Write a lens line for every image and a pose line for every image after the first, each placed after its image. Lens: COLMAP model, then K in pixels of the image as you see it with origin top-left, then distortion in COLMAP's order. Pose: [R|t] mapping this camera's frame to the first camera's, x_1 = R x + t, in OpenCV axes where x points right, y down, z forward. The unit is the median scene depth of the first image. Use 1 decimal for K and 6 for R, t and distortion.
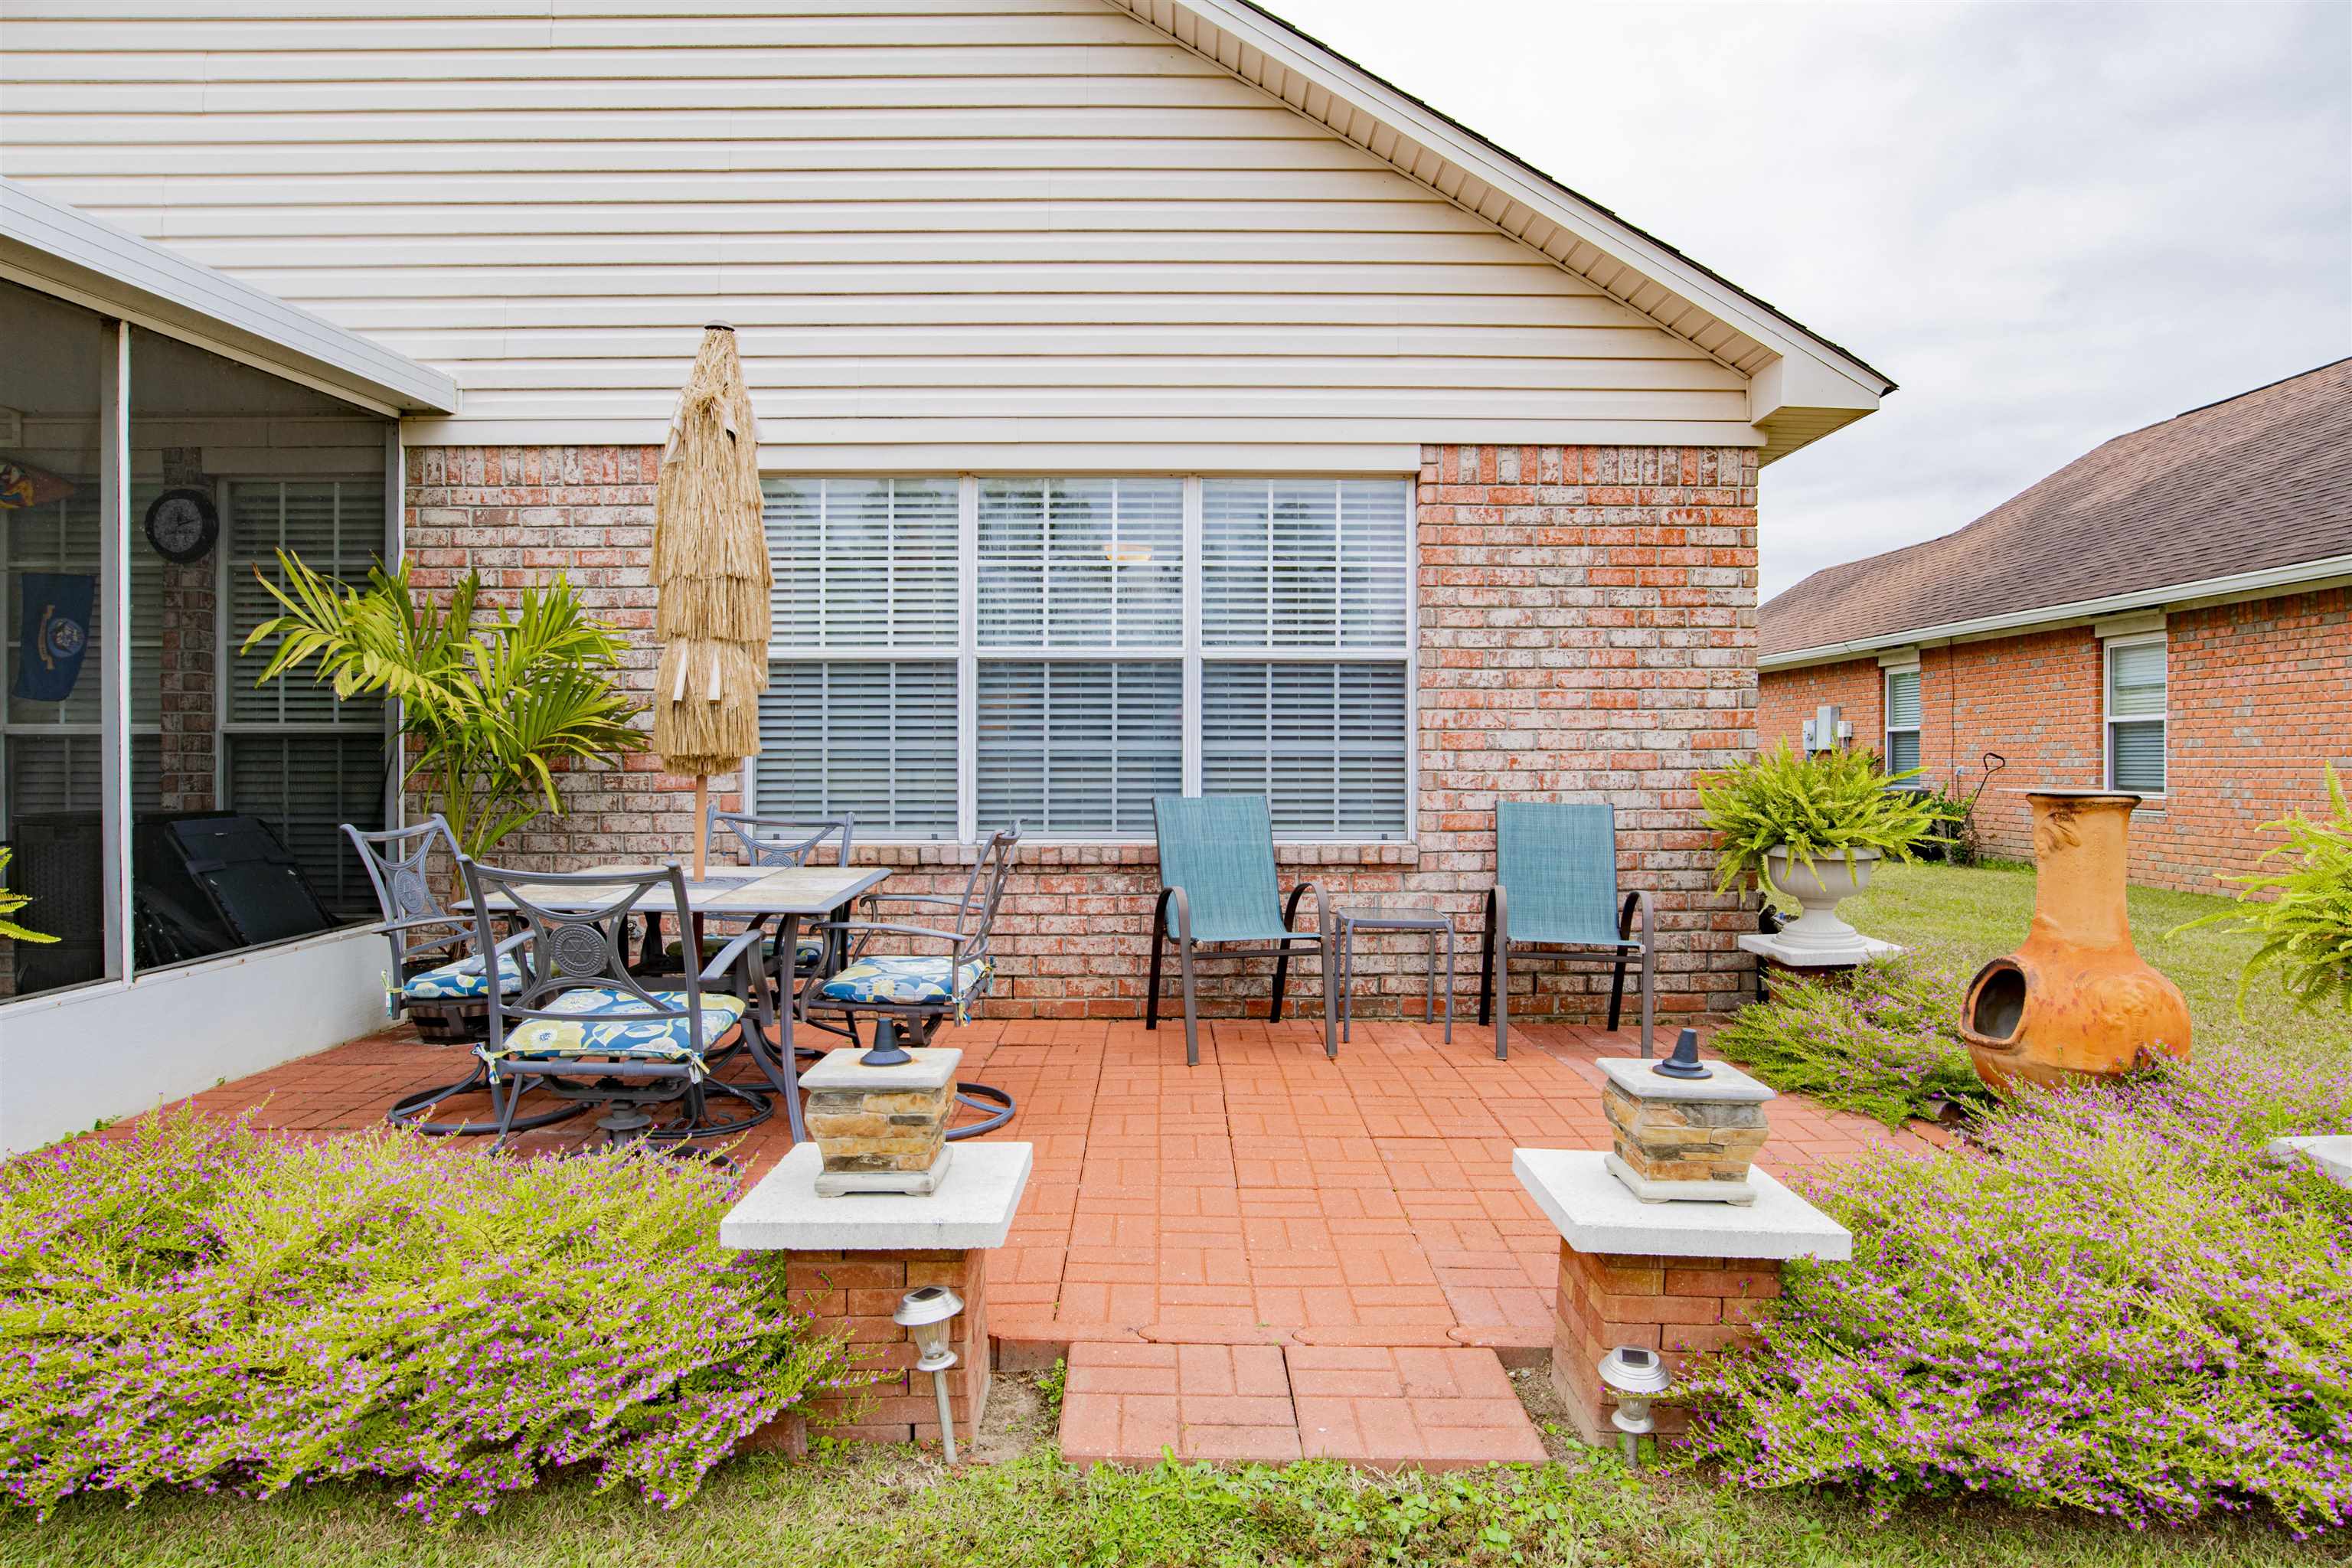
lens RADIAL K [[1390.1, 0, 1191.8], [0, 1390.1, 771.3], [0, 0, 1]] dist [-0.050612, 0.021086]
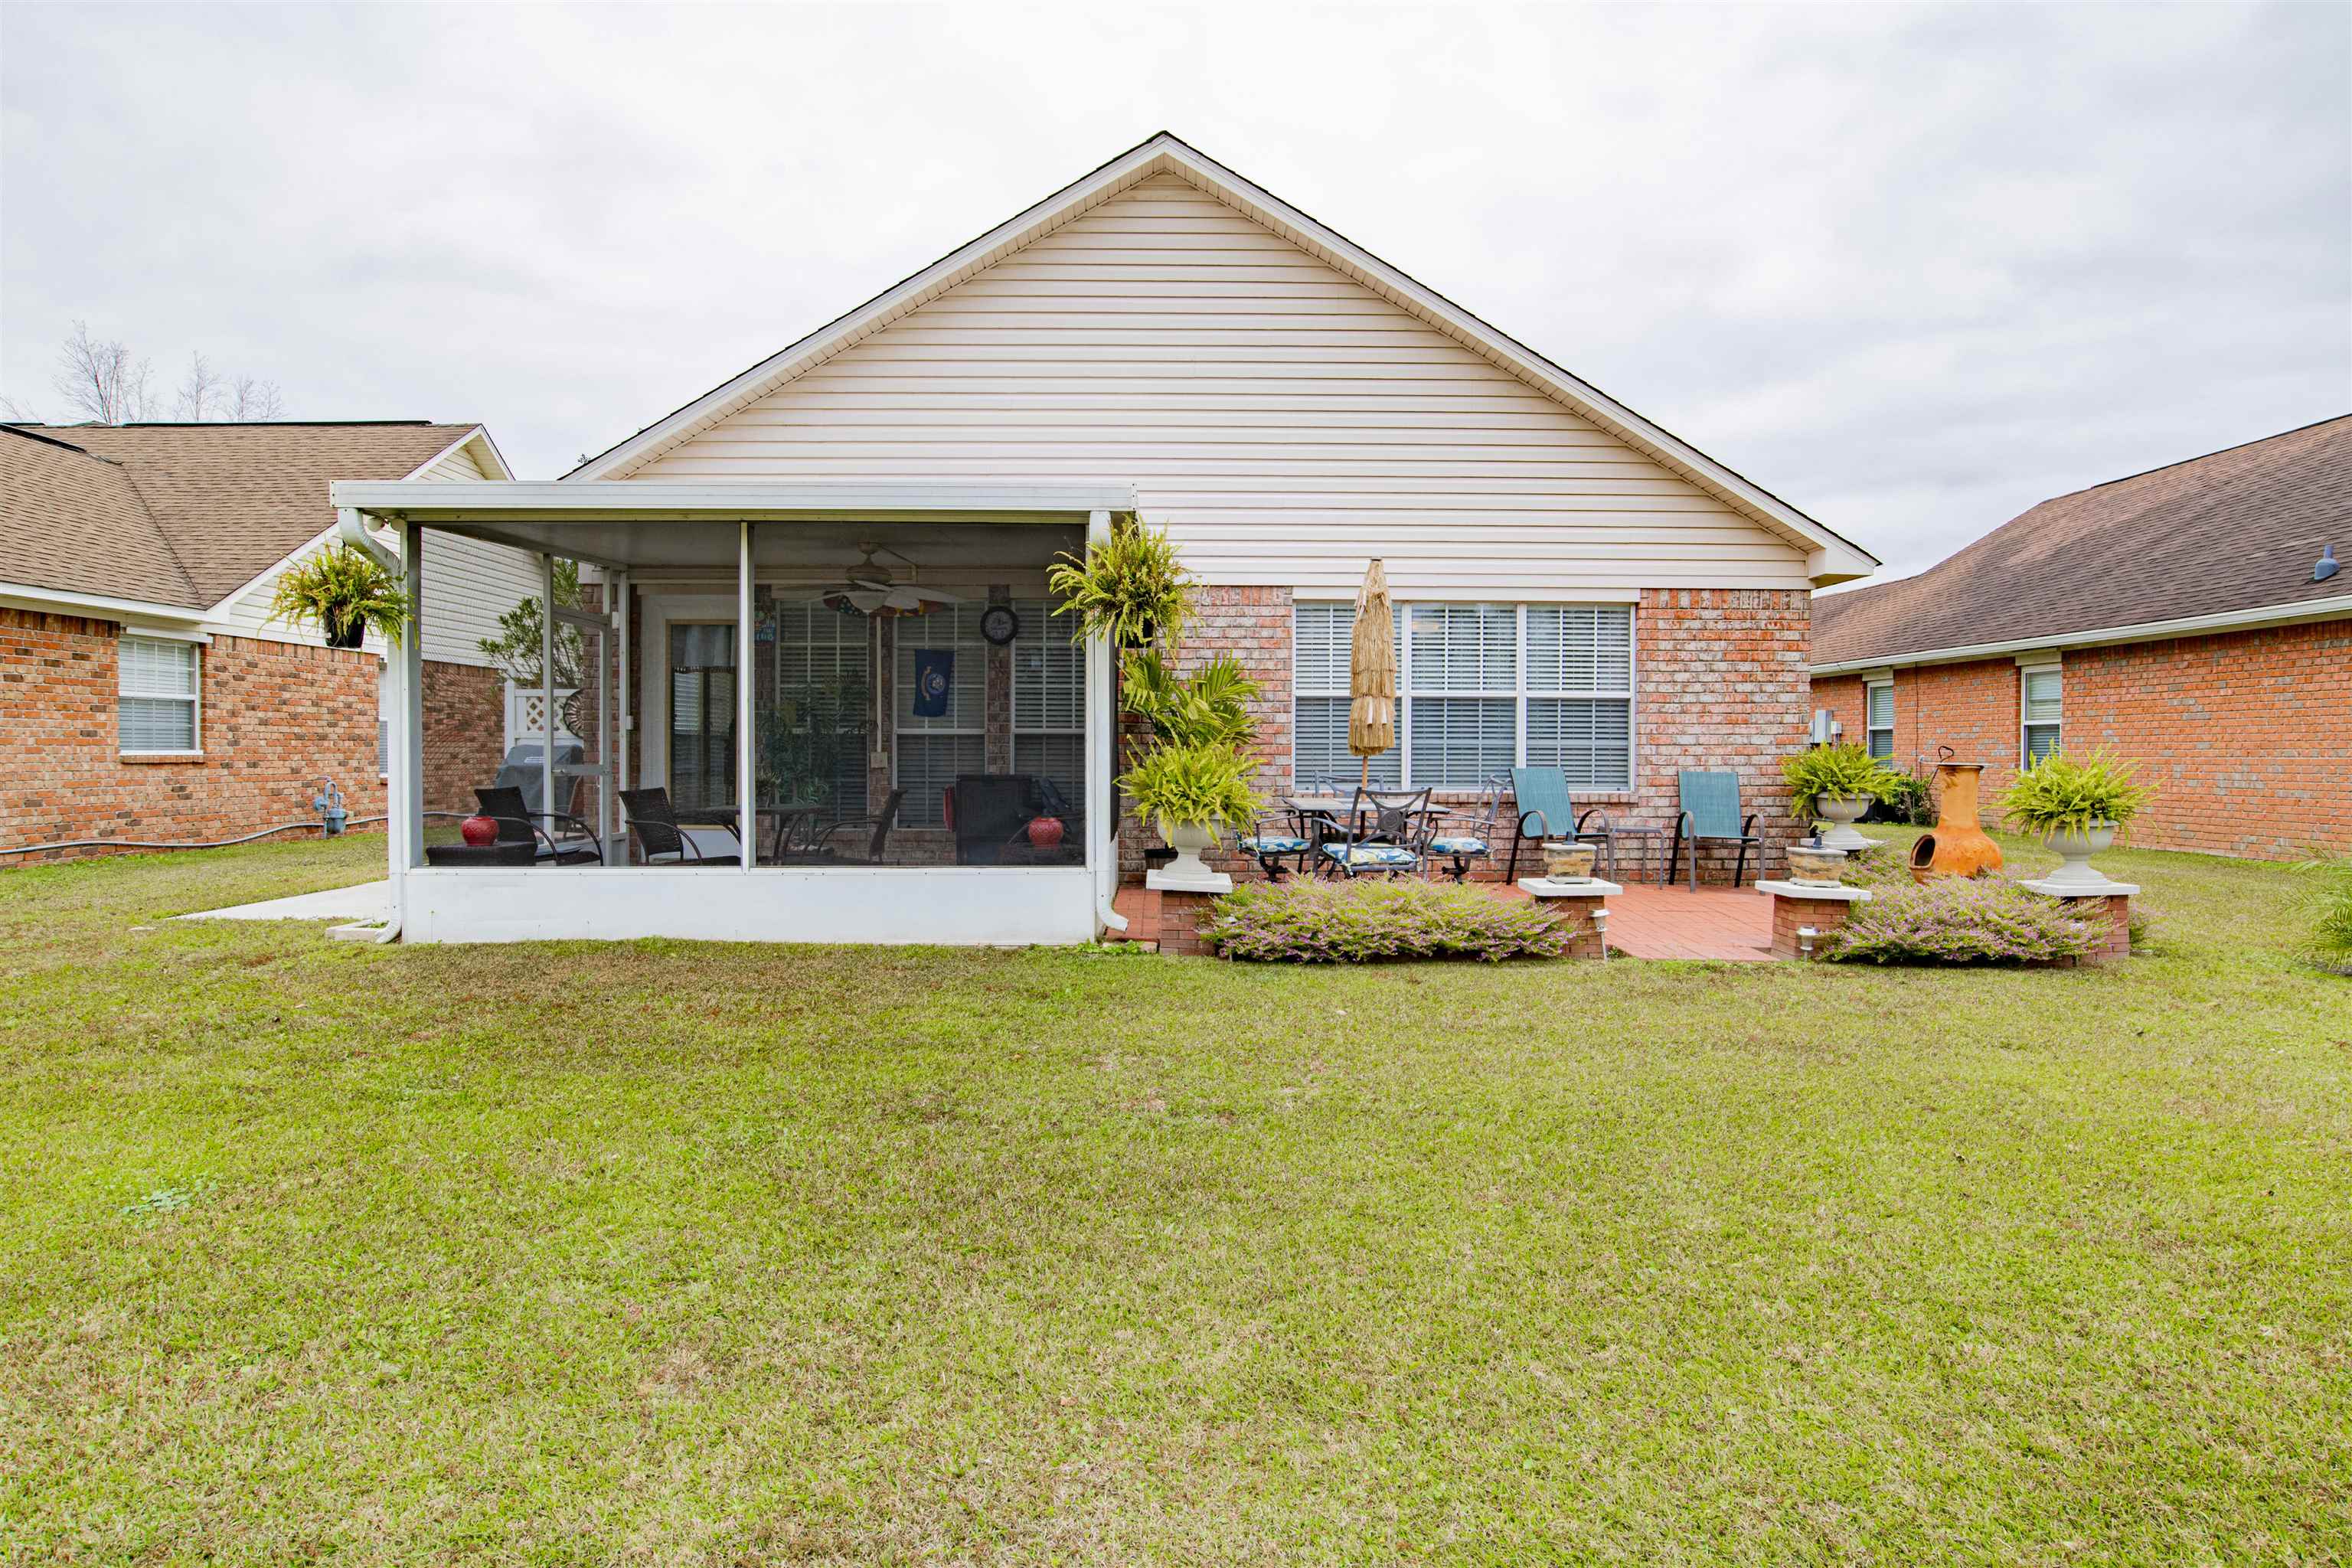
lens RADIAL K [[1395.1, 0, 1174.4], [0, 1395.1, 772.4], [0, 0, 1]] dist [-0.044023, 0.006047]
pose [[0.999971, 0.002842, 0.007000, -0.503050], [-0.002901, 0.999960, 0.008442, 0.009067], [-0.006975, -0.008462, 0.999940, -0.951796]]
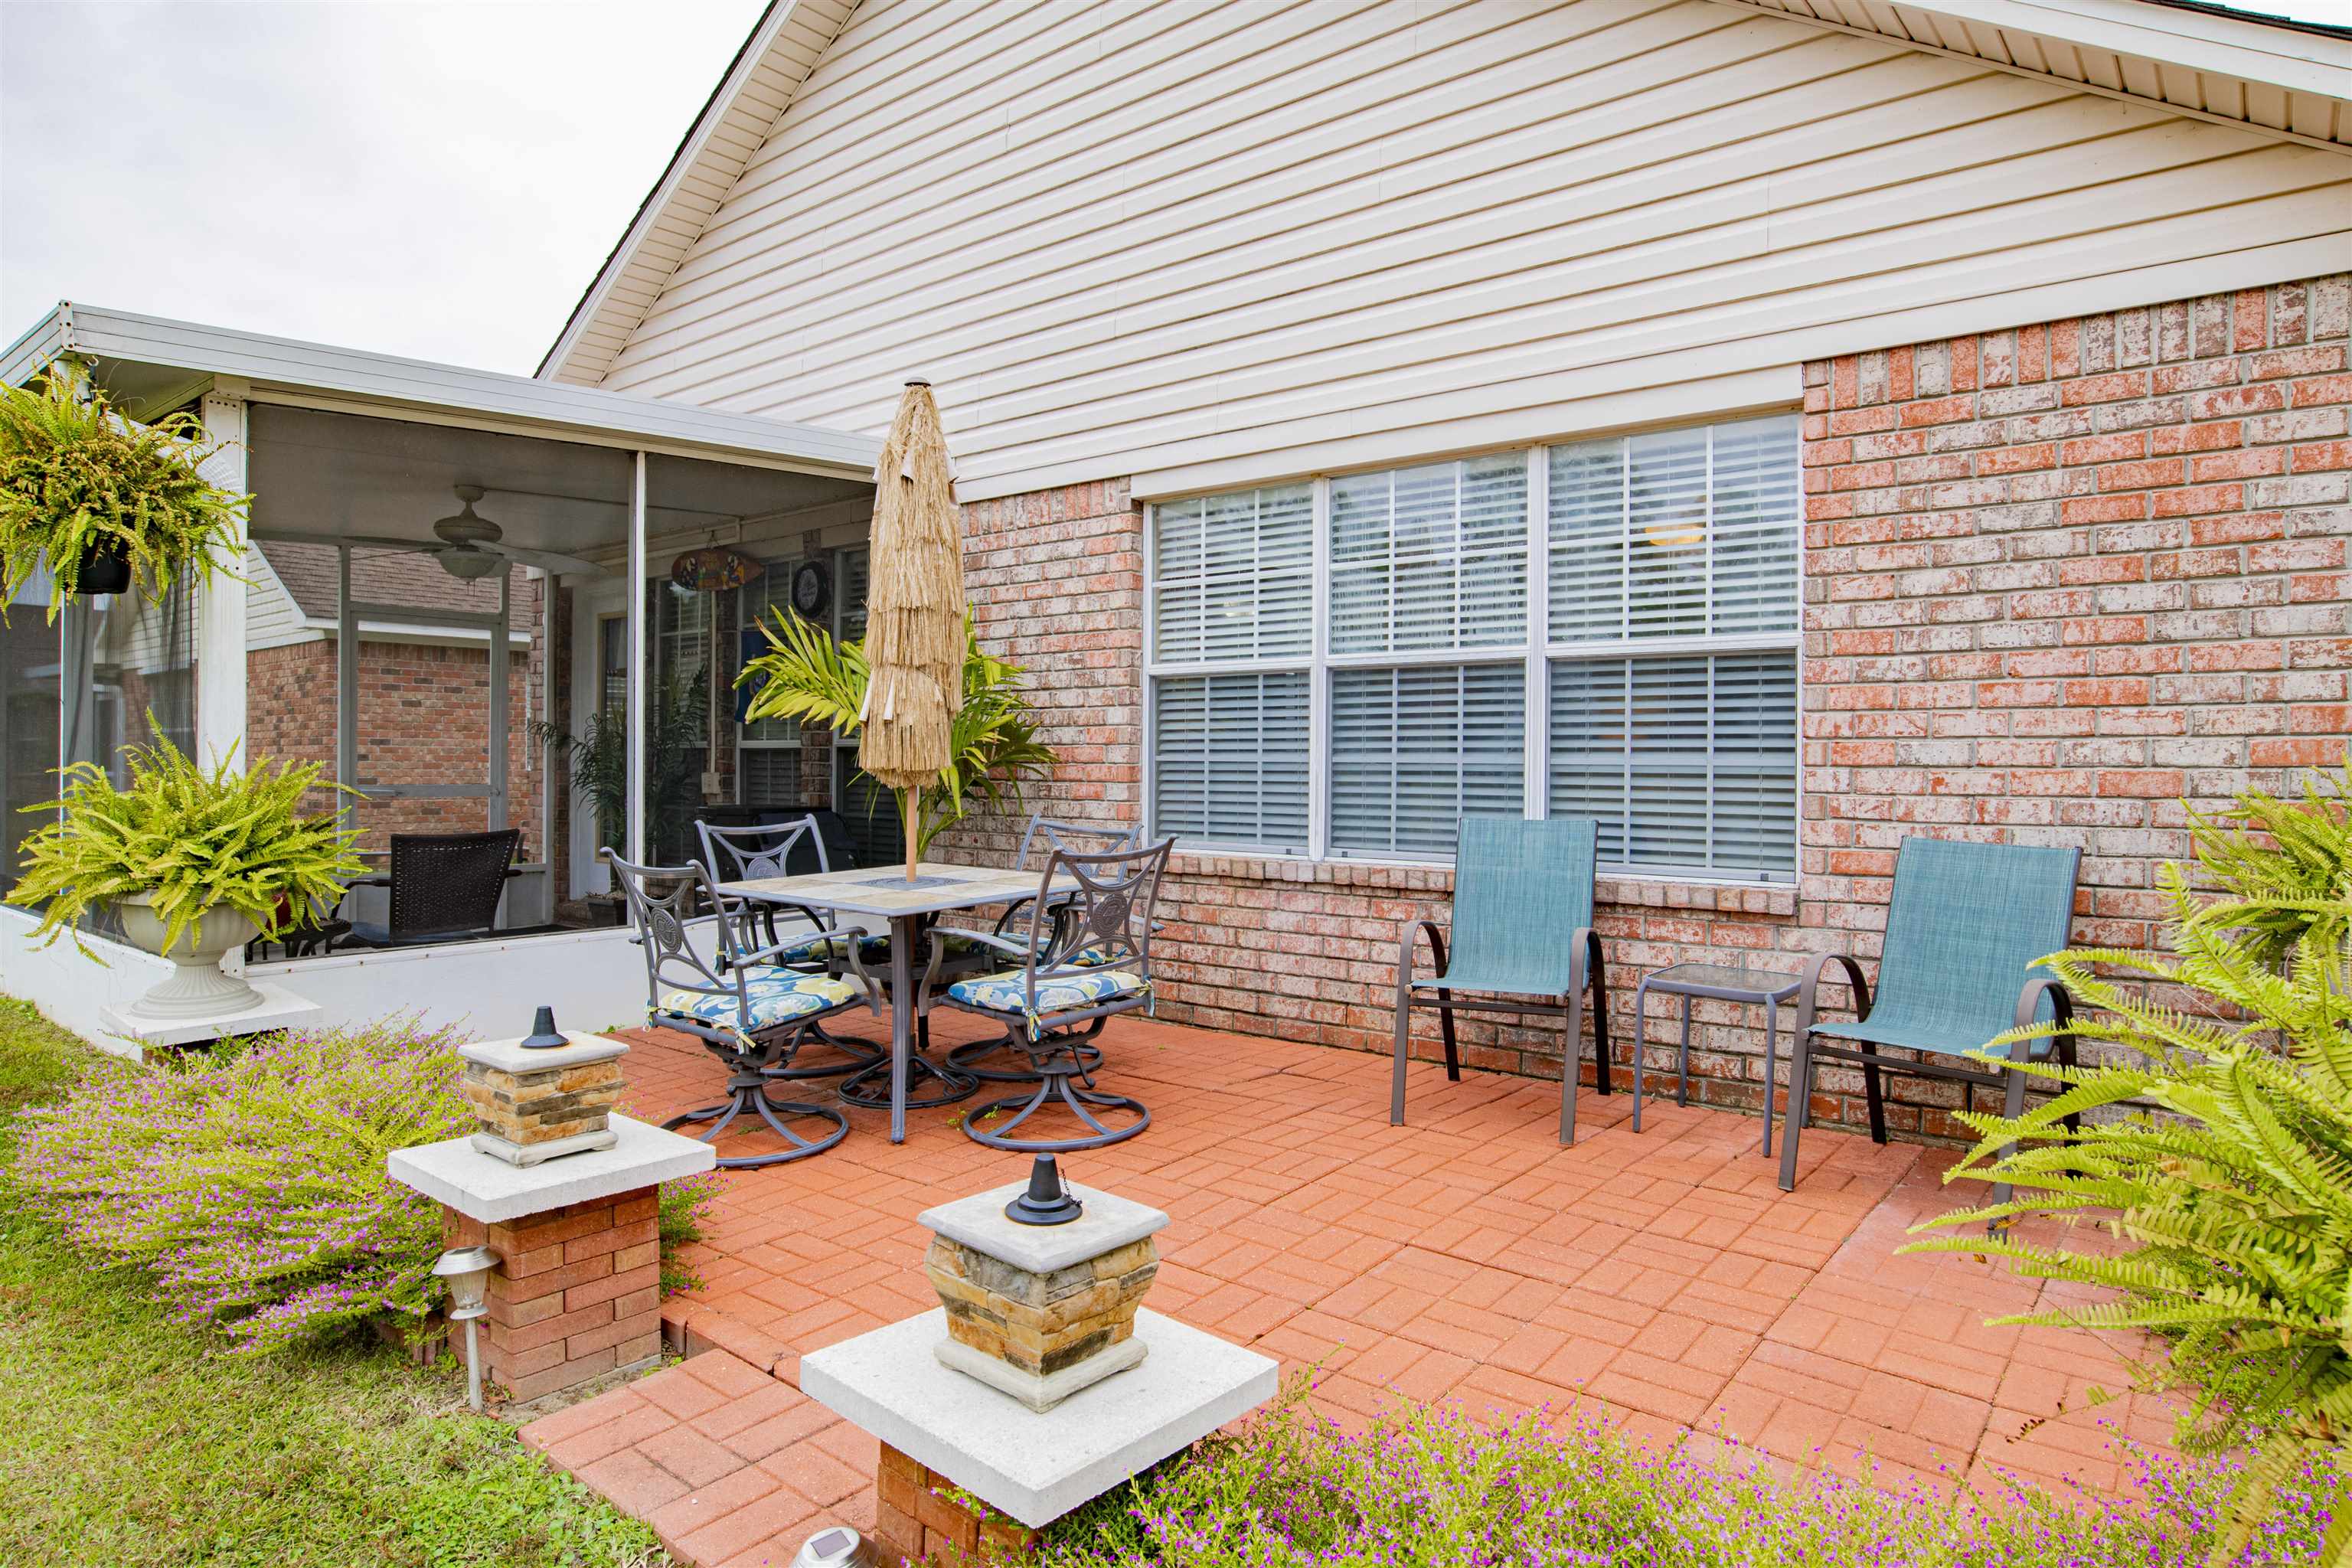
lens RADIAL K [[1390.1, 0, 1177.8], [0, 1390.1, 773.1], [0, 0, 1]] dist [-0.050612, 0.021086]
pose [[0.762361, 0.009289, -0.647086, 0.390809], [-0.009844, 0.999948, 0.002757, -0.009967], [0.647078, 0.004268, 0.762412, 0.206093]]
